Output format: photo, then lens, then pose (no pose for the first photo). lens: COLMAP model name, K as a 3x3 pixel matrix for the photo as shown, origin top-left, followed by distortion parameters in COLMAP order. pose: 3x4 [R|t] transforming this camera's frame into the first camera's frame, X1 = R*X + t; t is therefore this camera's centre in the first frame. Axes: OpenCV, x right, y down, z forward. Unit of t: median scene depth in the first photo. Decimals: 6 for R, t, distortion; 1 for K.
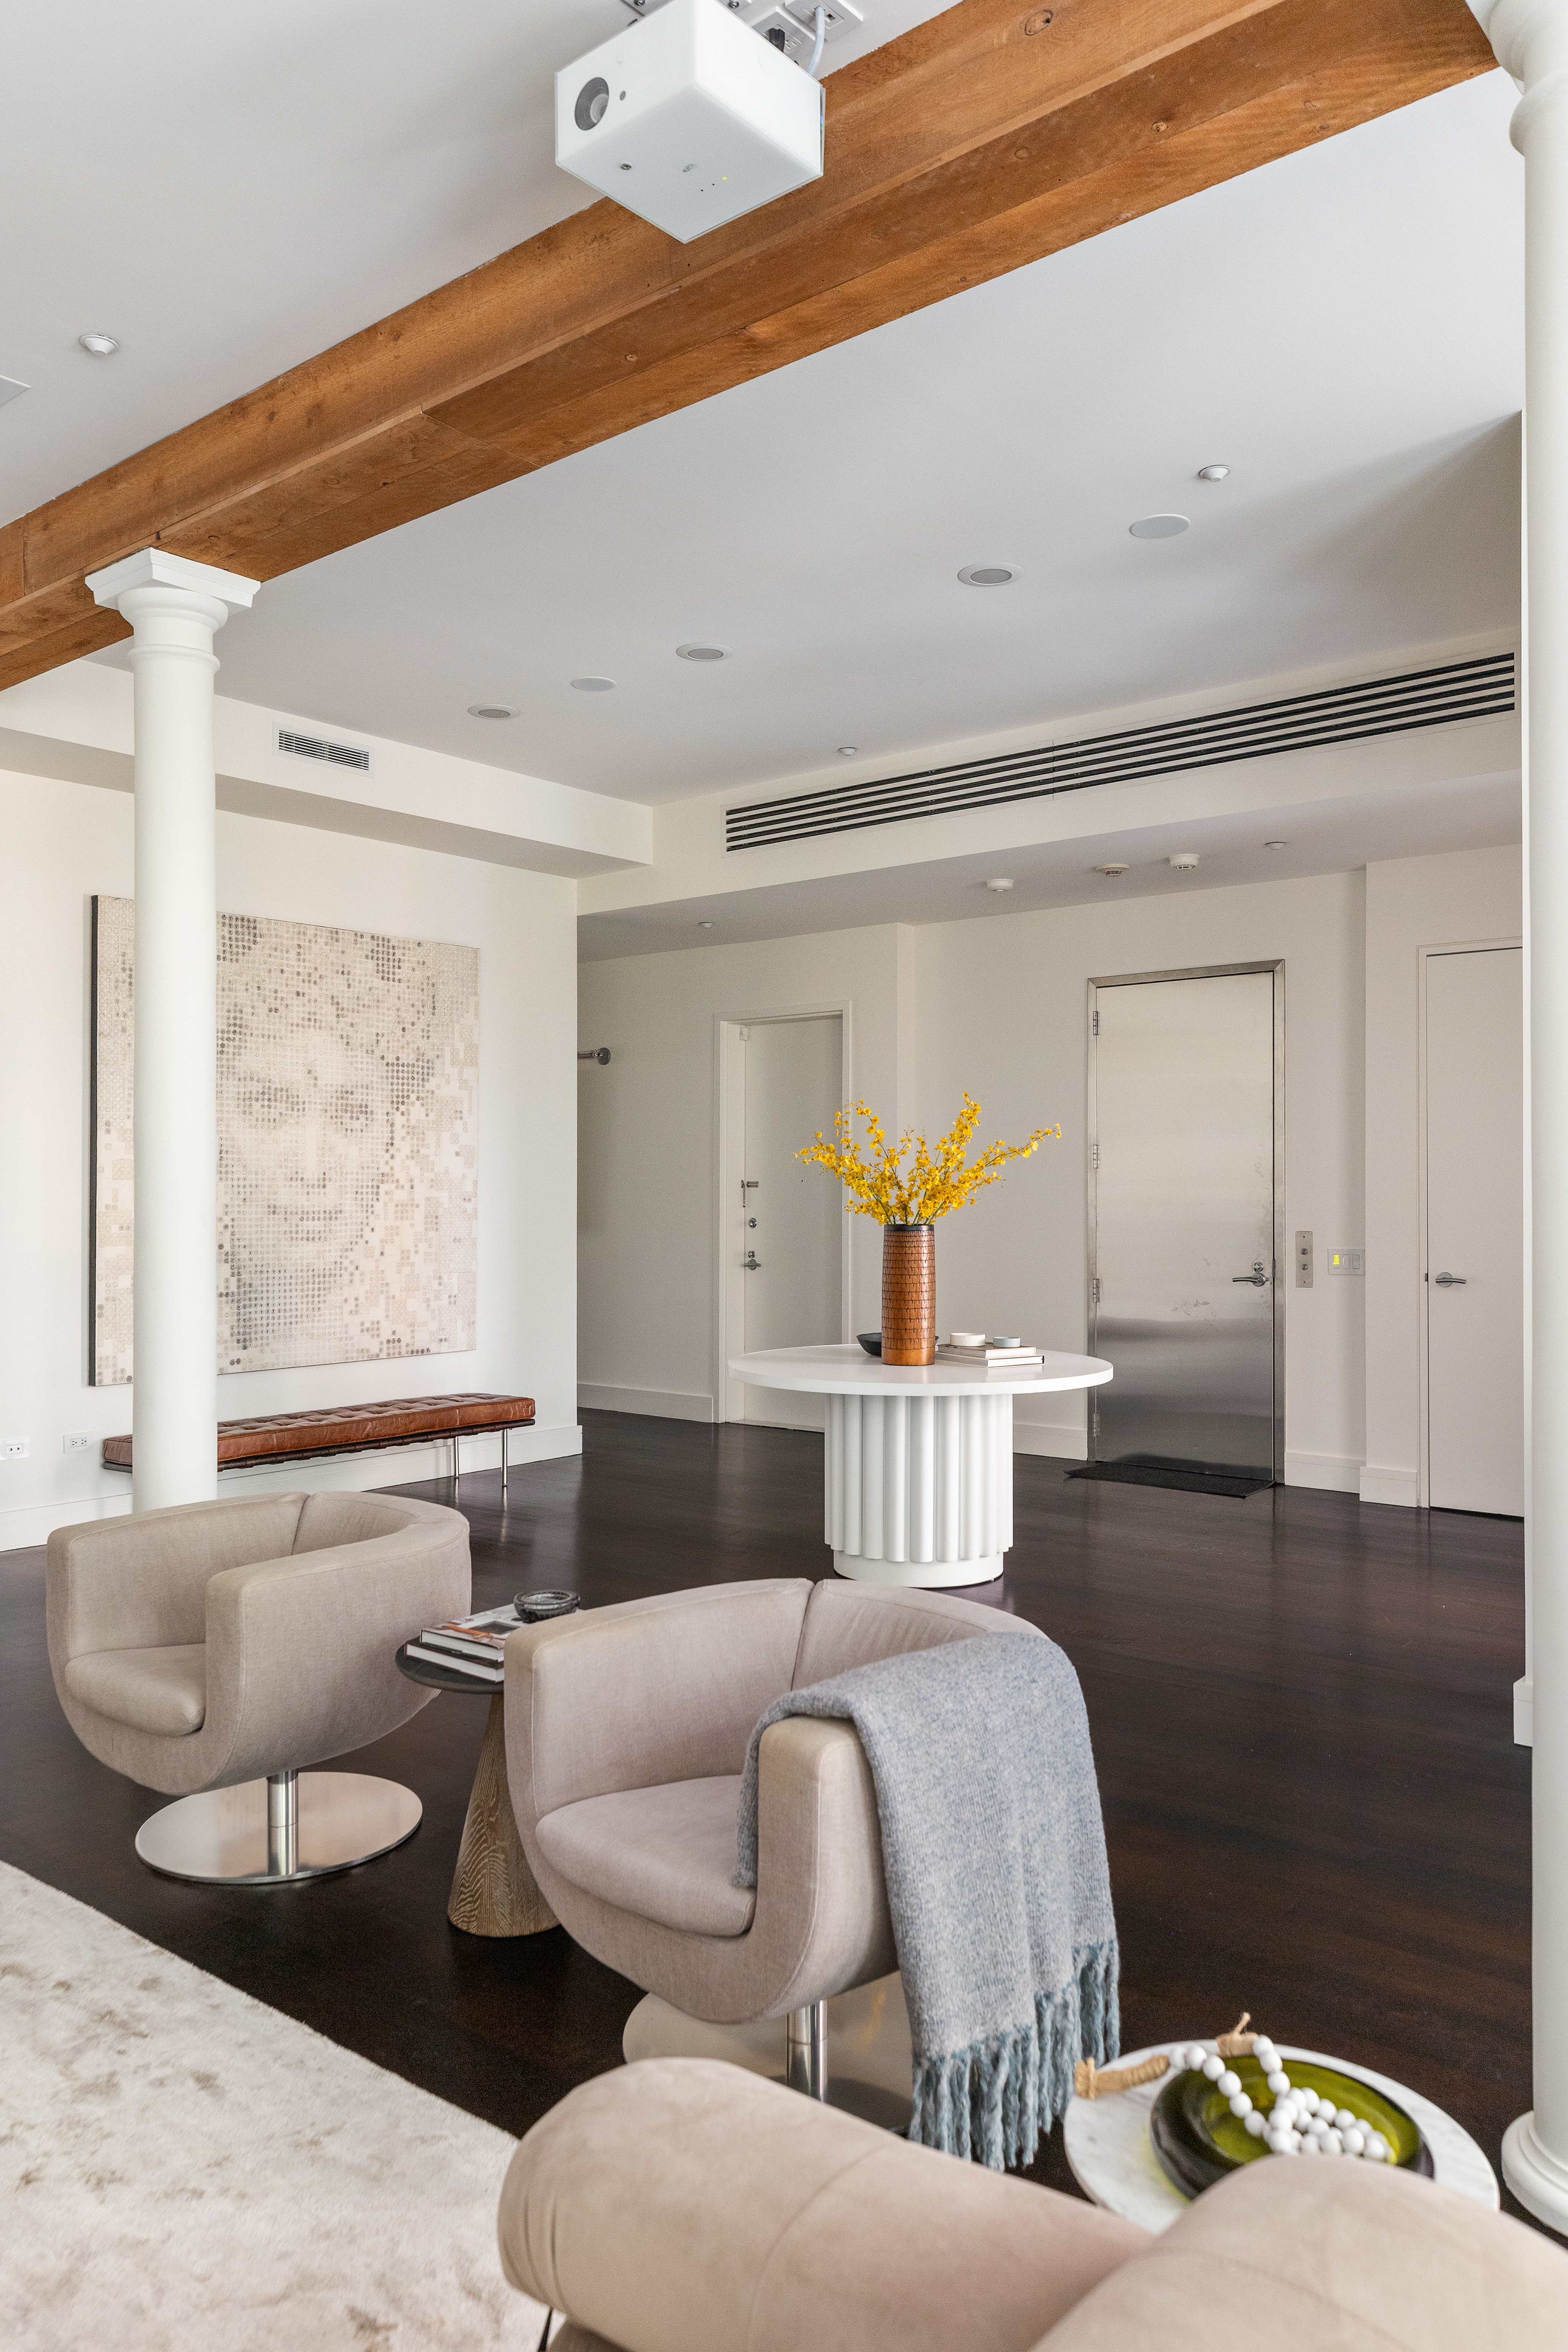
lens RADIAL K [[1684.0, 0, 782.3], [0, 1684.0, 1174.6], [0, 0, 1]] dist [-0.002189, 0.000358]
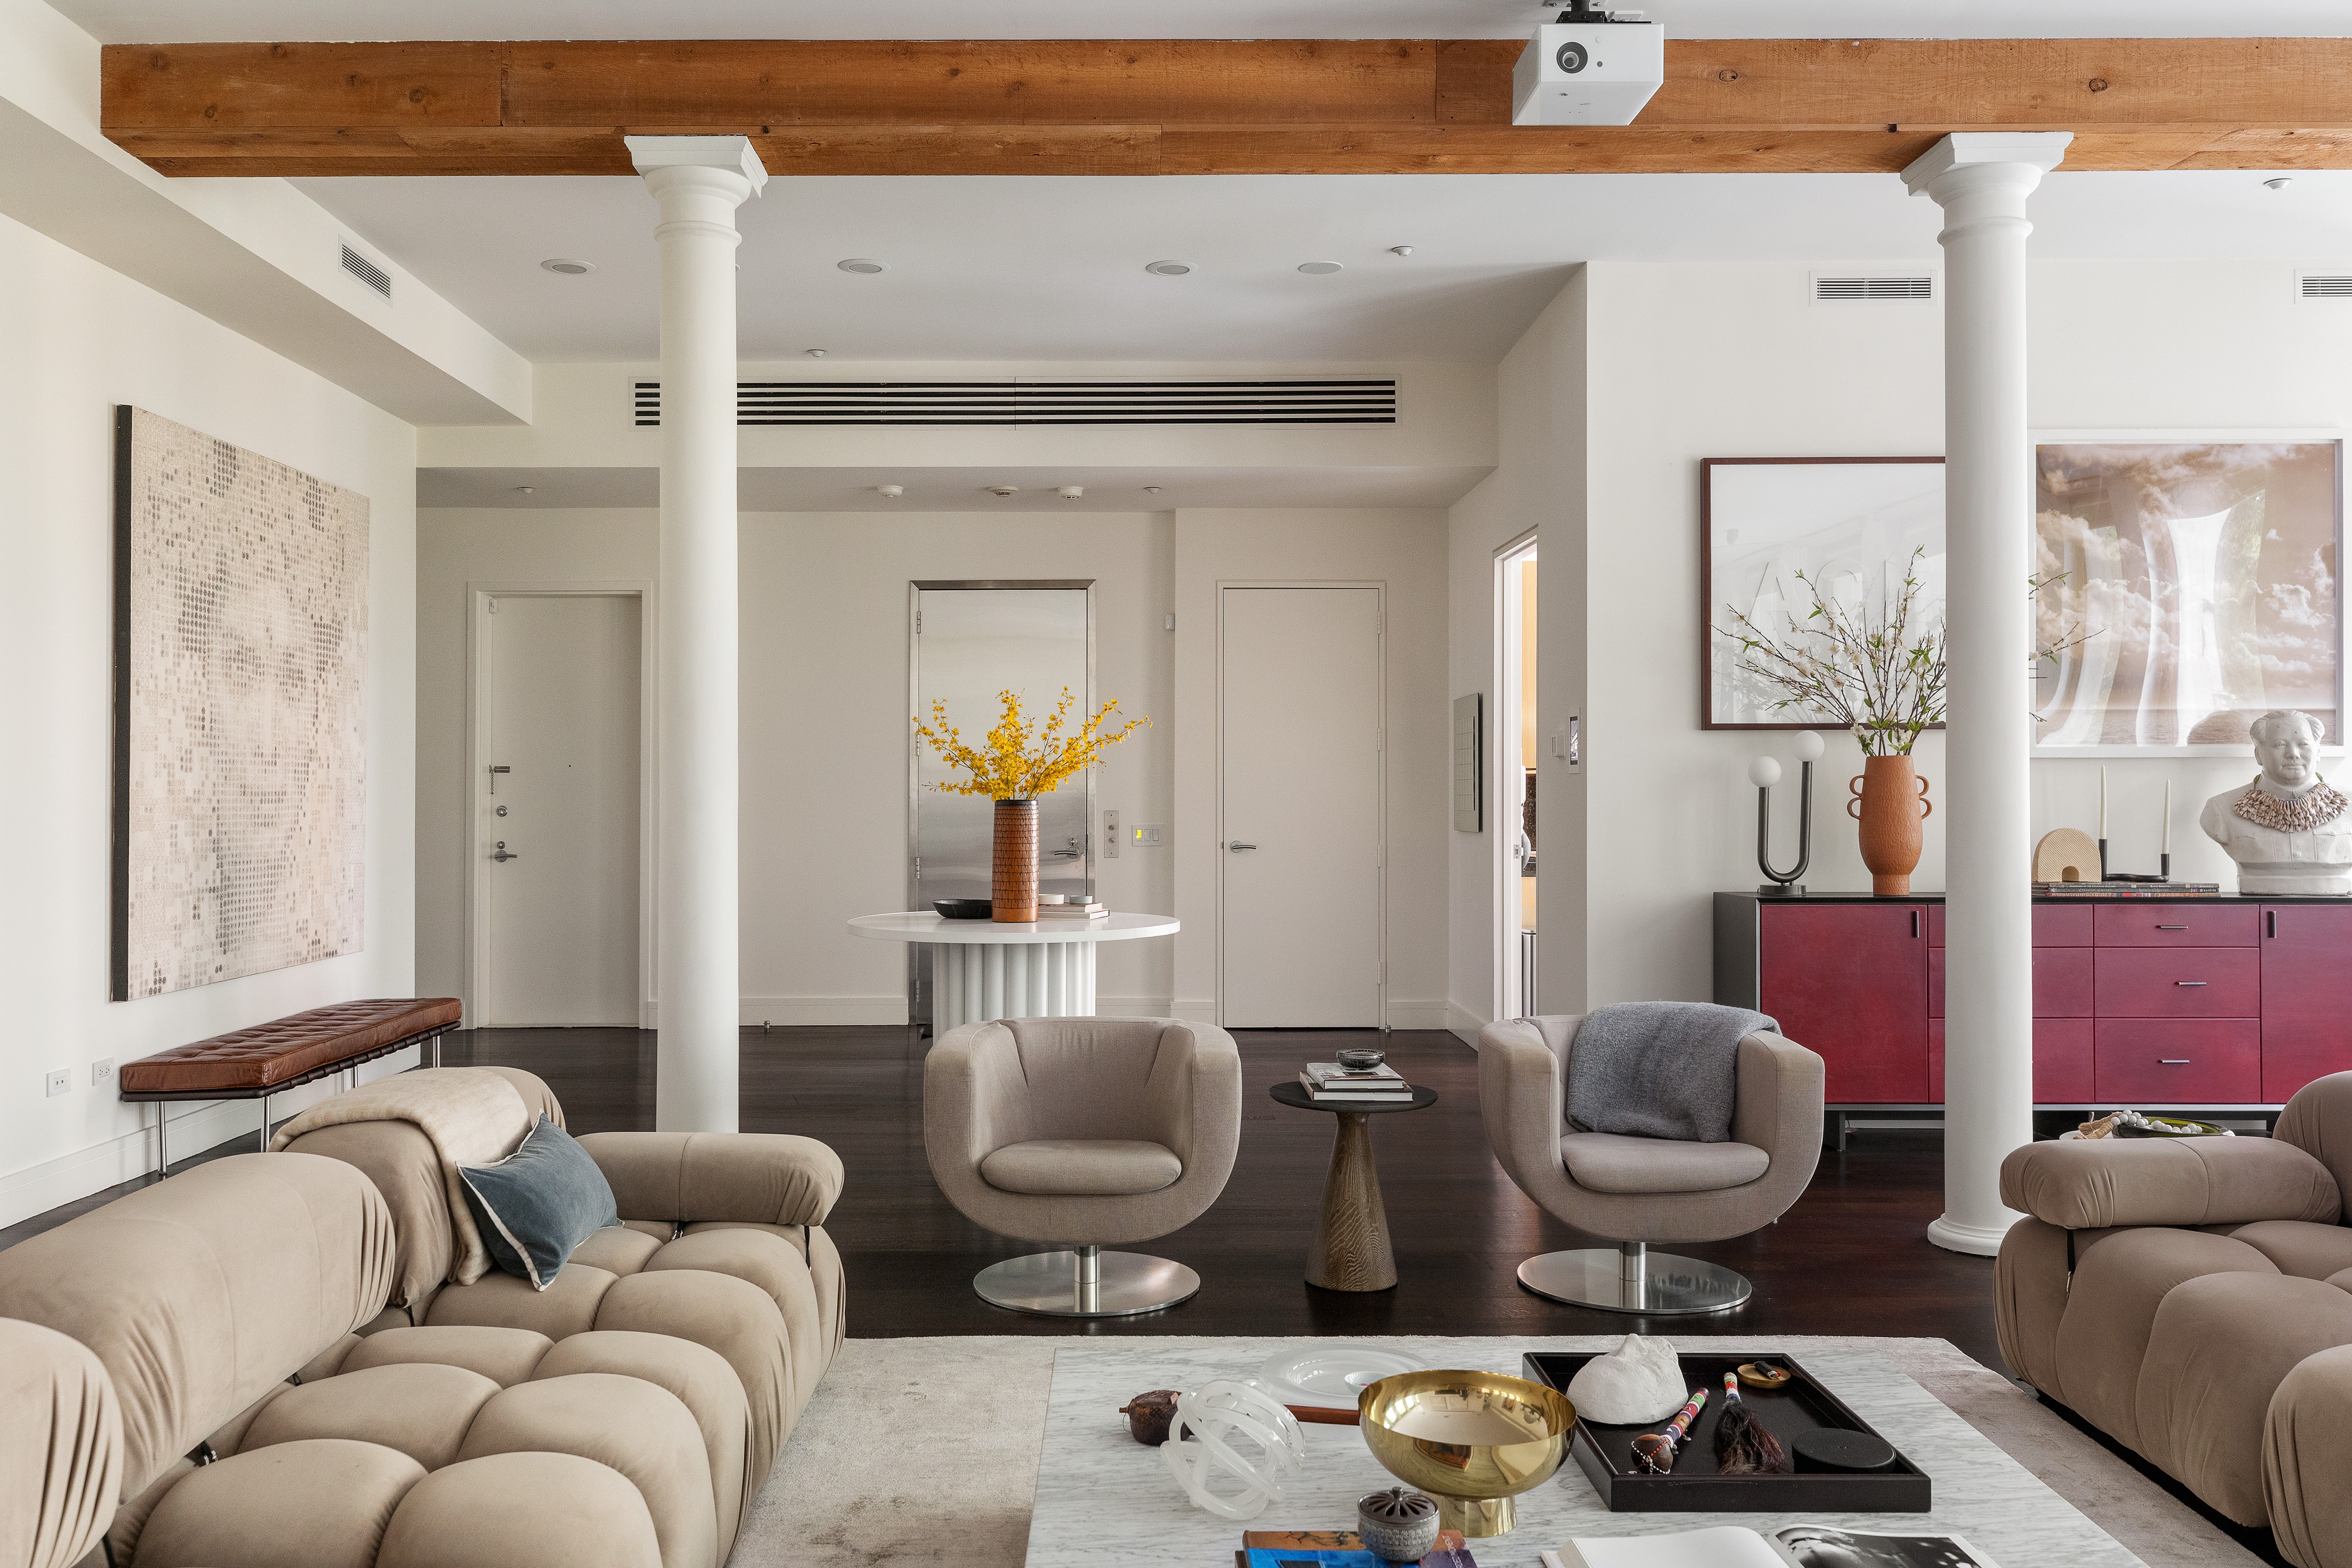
lens RADIAL K [[1872.6, 0, 1174.2], [0, 1872.6, 785.9], [0, 0, 1]] dist [0.002114, -0.002467]
pose [[0.753998, 0.002739, 0.656870, -0.556993], [-0.006359, 0.999975, 0.003130, 0.012617], [-0.656845, -0.006537, 0.753997, -0.025446]]
